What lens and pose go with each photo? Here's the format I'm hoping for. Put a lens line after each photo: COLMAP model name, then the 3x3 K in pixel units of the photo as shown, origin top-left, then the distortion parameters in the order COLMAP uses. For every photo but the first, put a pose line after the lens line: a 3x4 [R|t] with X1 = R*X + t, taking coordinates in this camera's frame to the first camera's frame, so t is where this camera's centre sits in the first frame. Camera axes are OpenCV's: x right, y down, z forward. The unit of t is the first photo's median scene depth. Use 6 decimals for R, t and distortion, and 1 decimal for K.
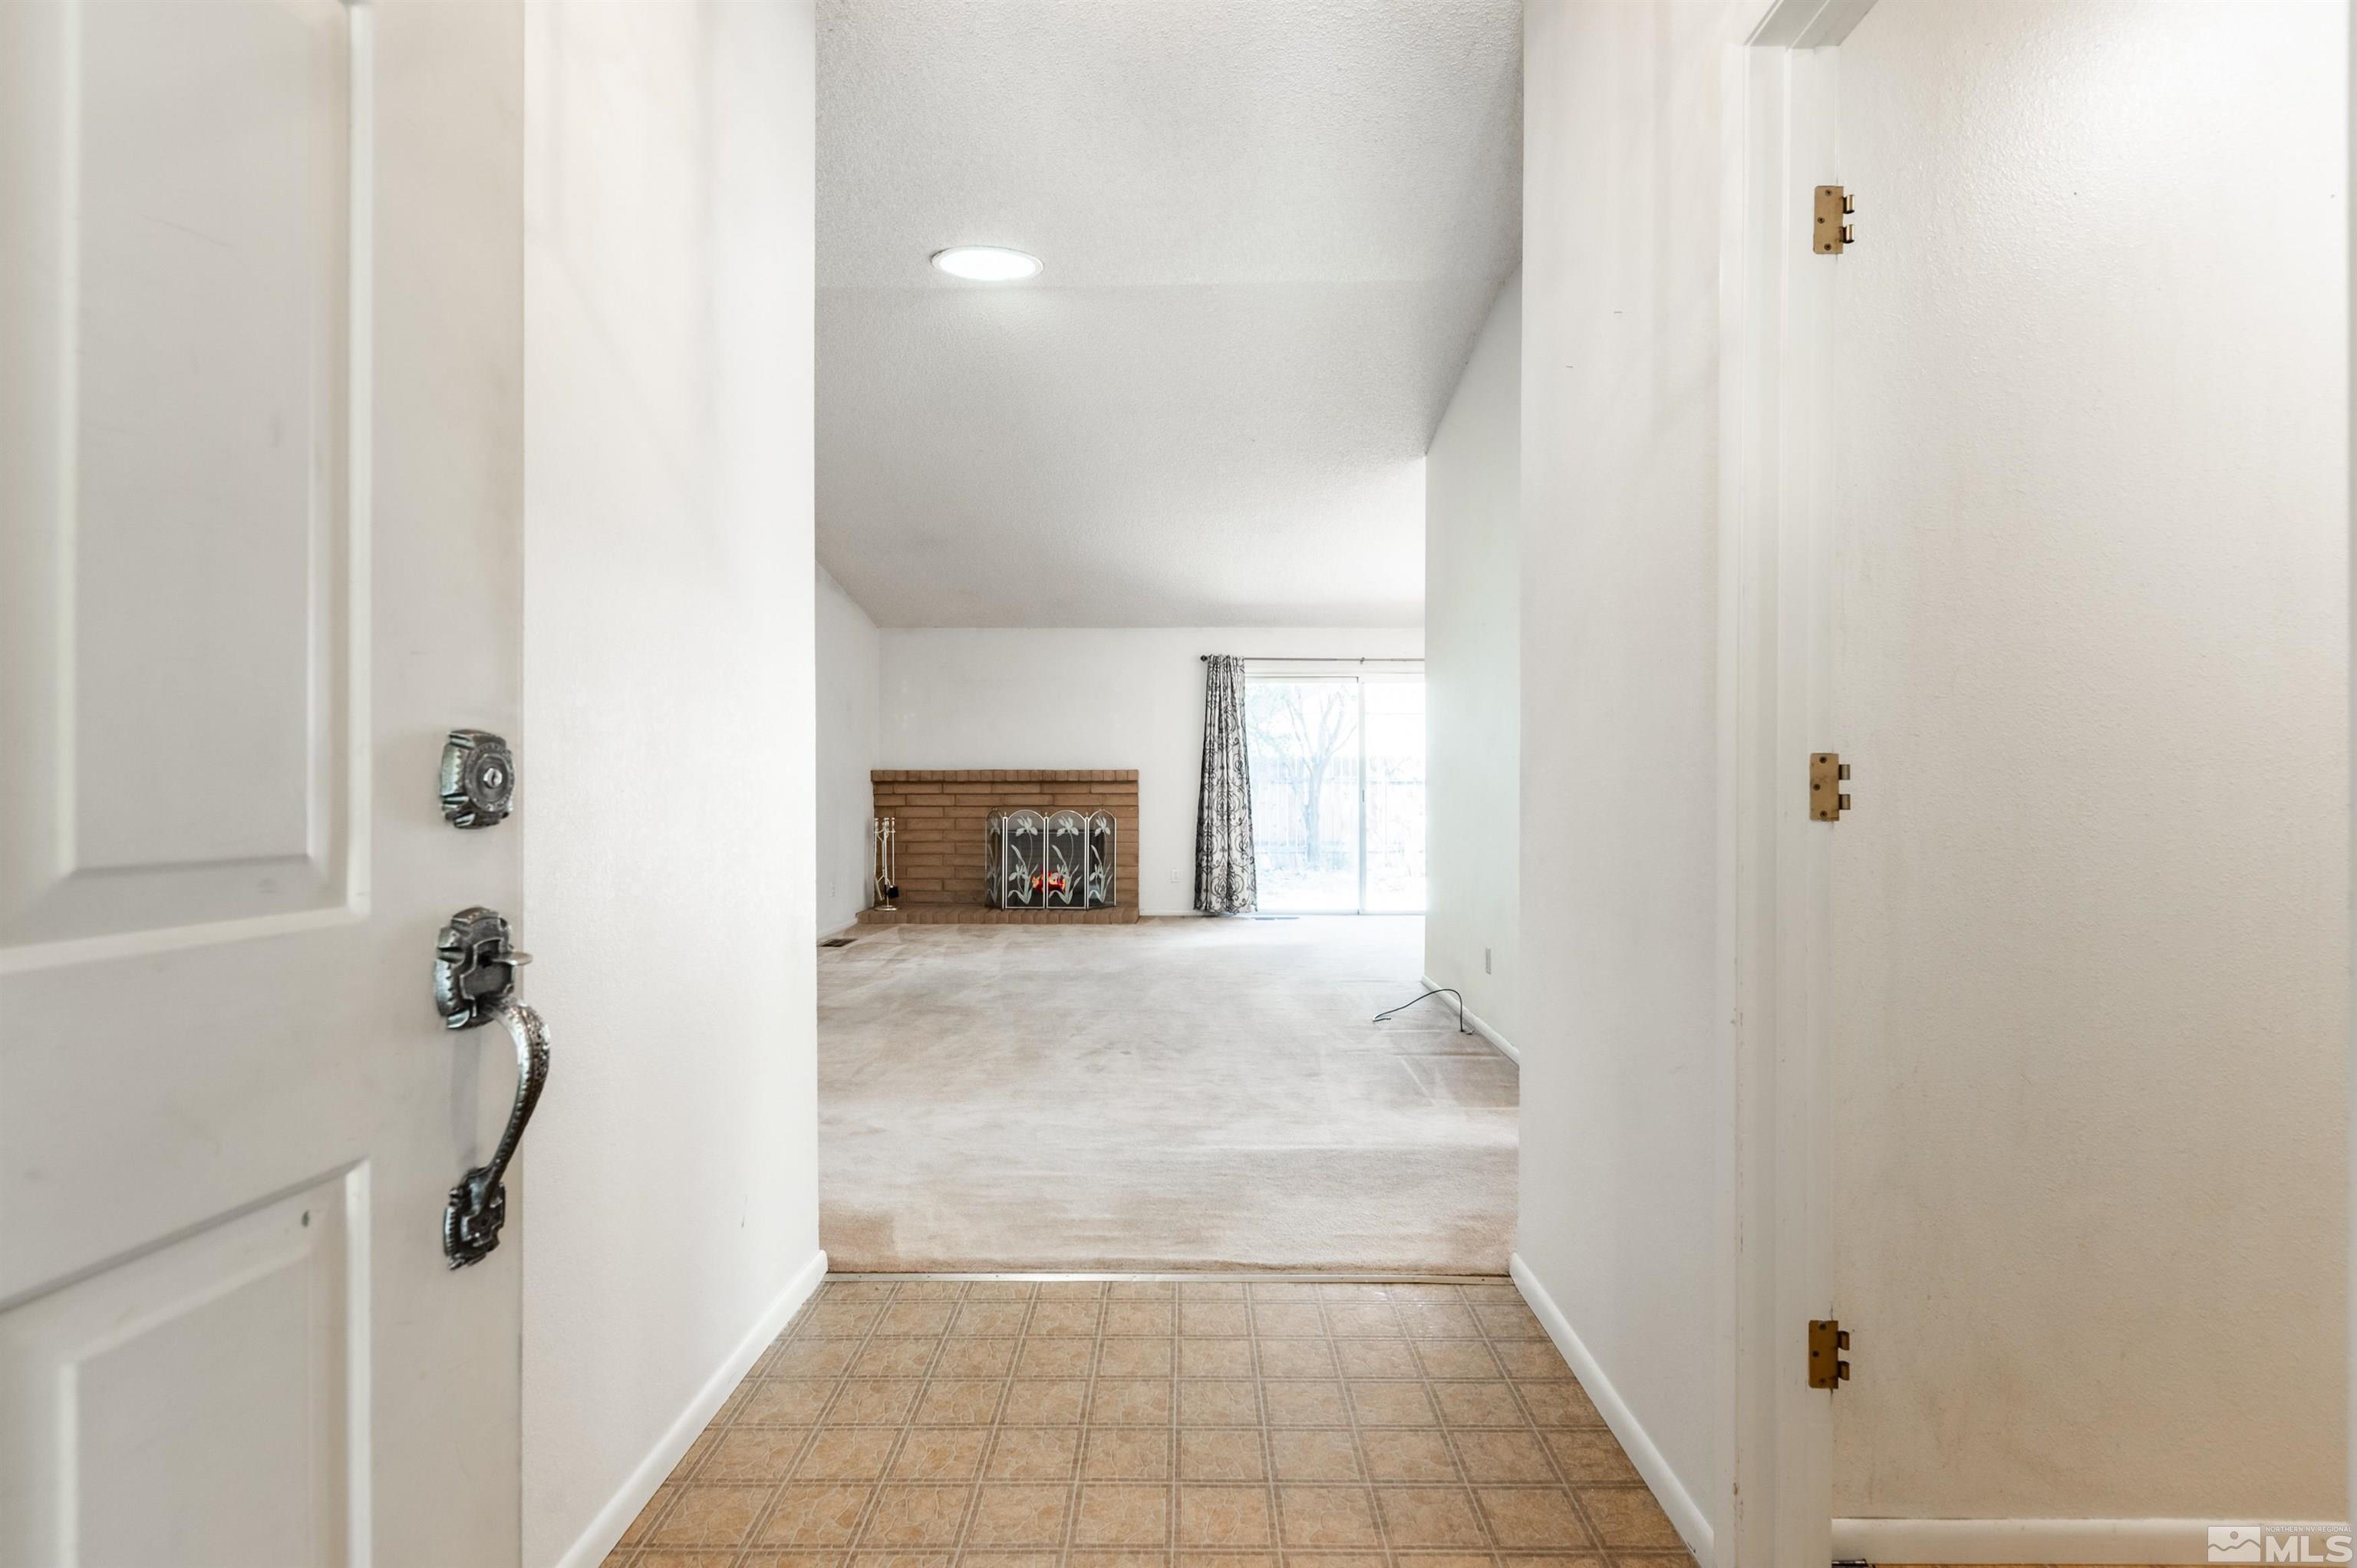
lens RADIAL K [[1087.4, 0, 1177.3], [0, 1087.4, 788.3], [0, 0, 1]] dist [0.000991, -0.002661]
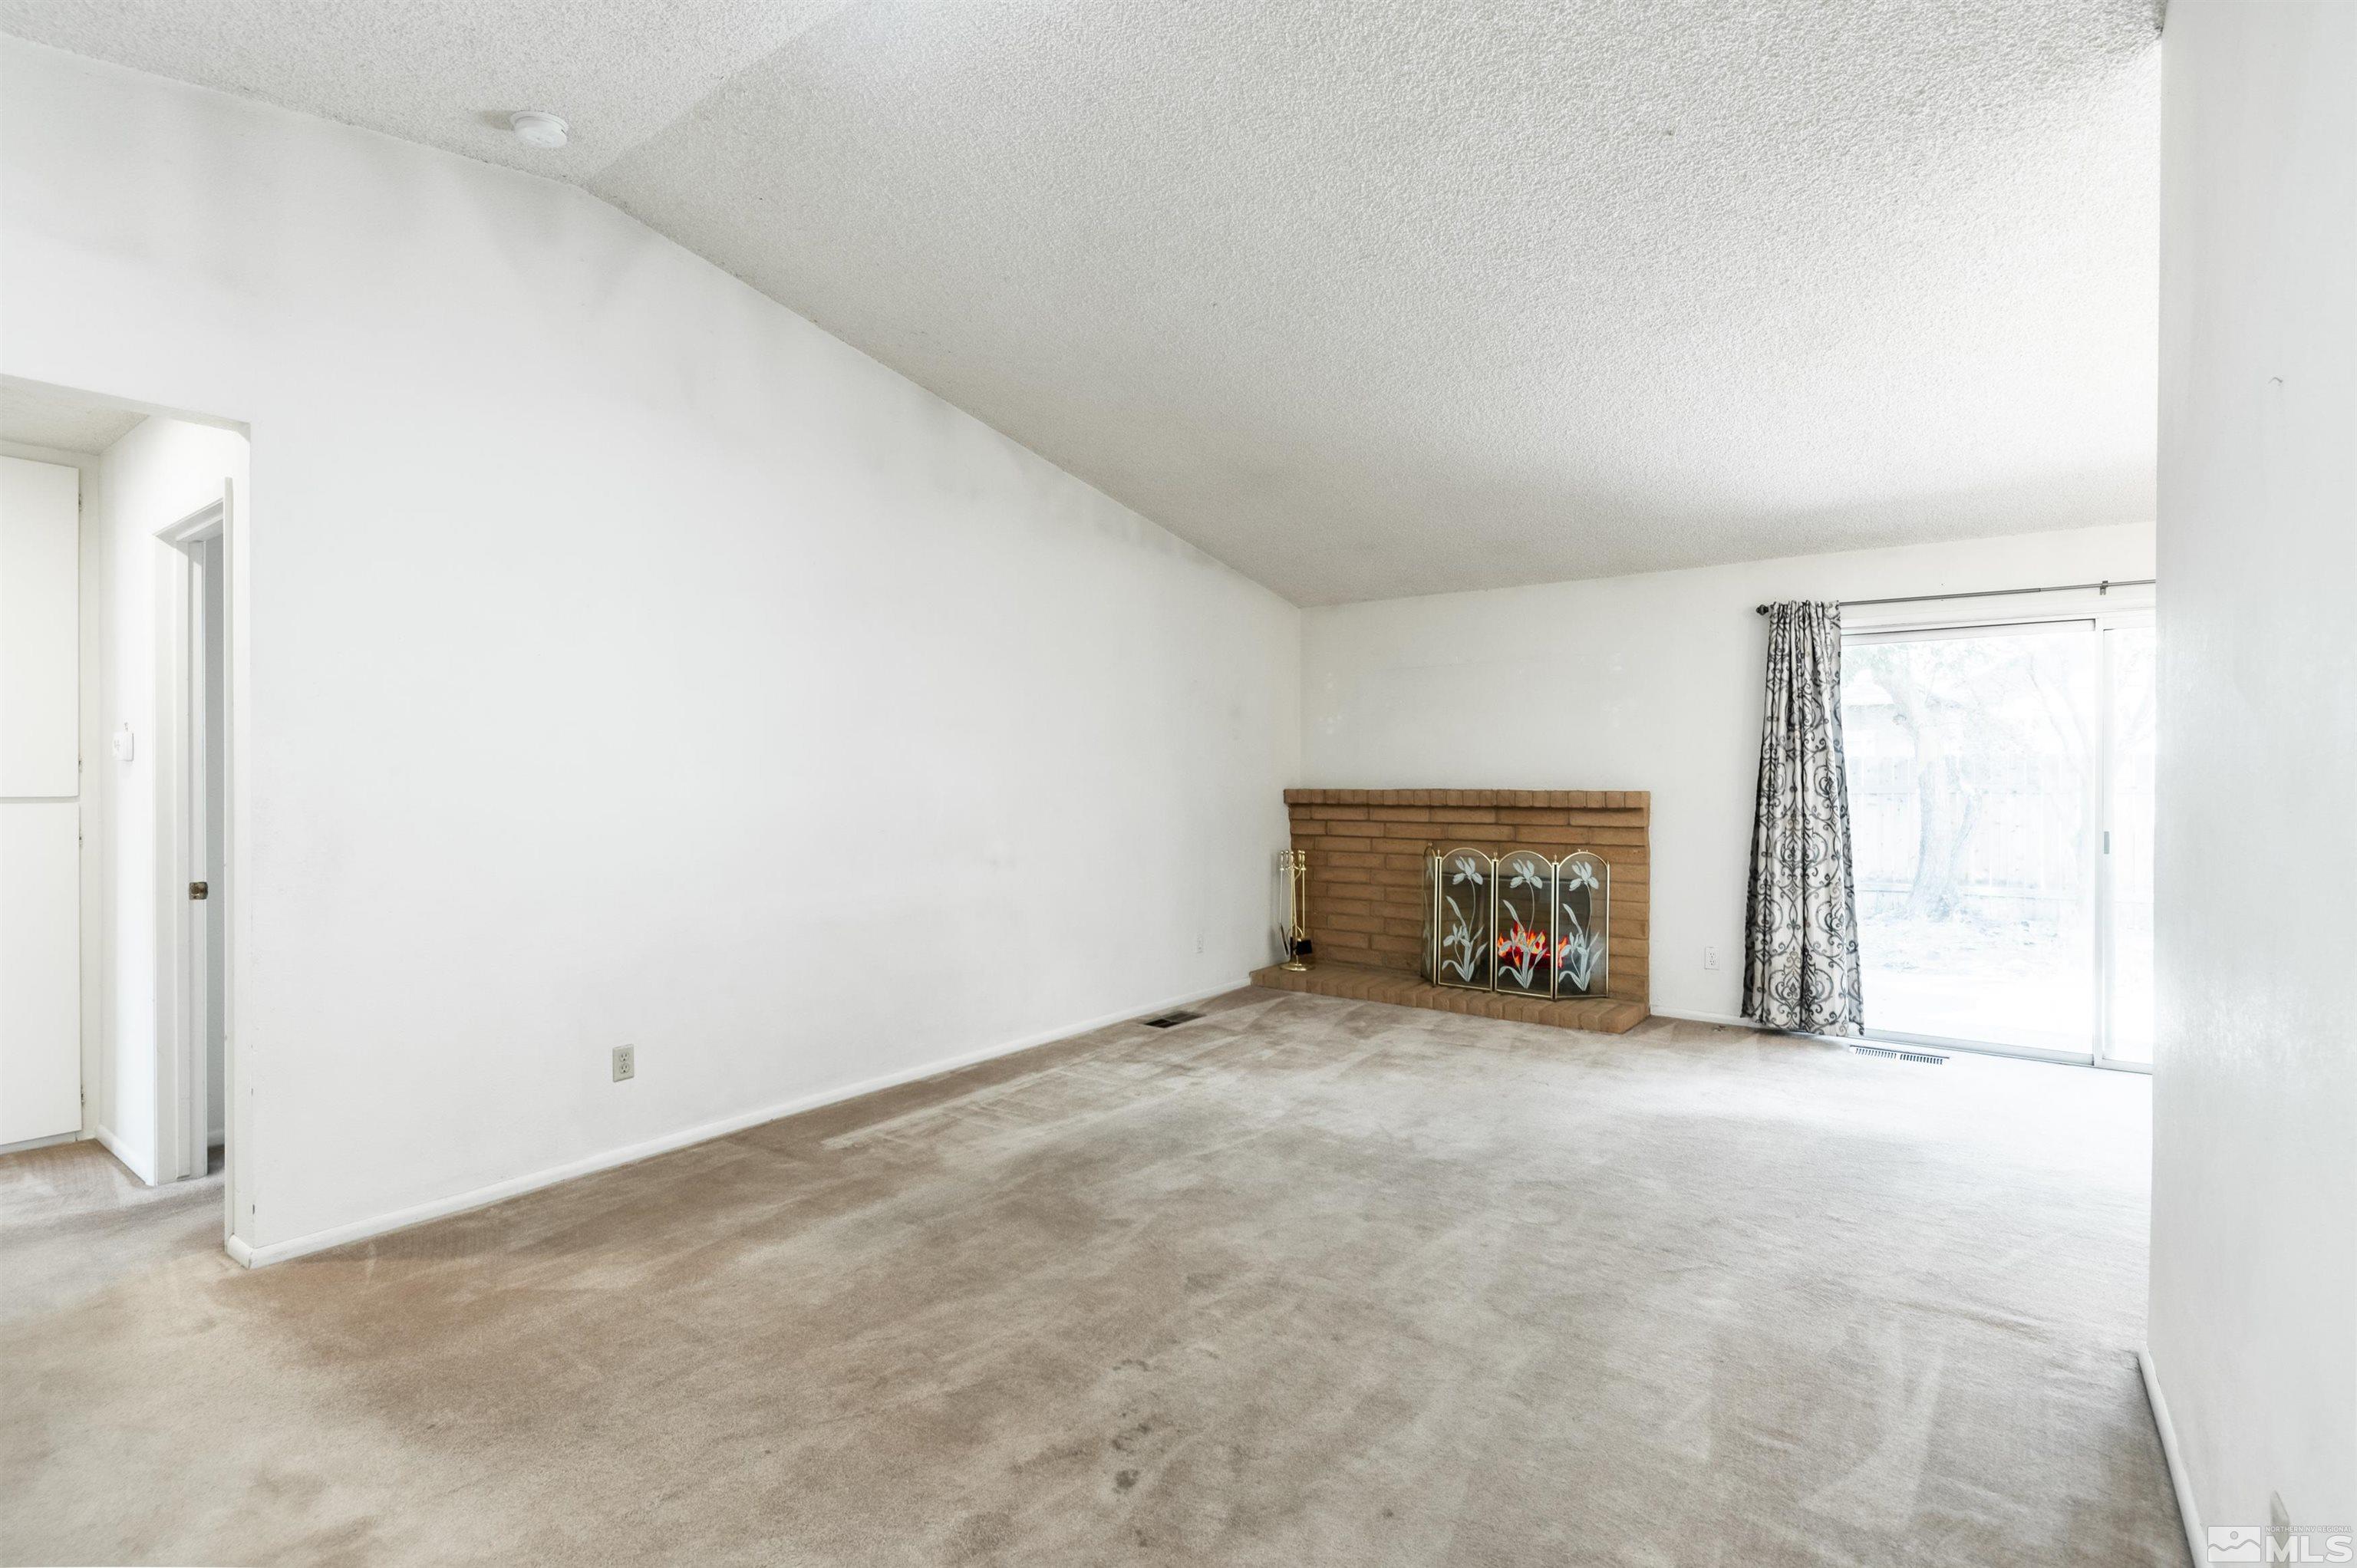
lens RADIAL K [[1087.4, 0, 1157.8], [0, 1087.4, 783.7], [0, 0, 1]] dist [0.000991, -0.002661]
pose [[0.811245, 0.003406, -0.584697, 0.107513], [-0.004176, 0.999991, 0.000030, -0.020345], [0.584692, 0.002418, 0.811252, 0.304784]]
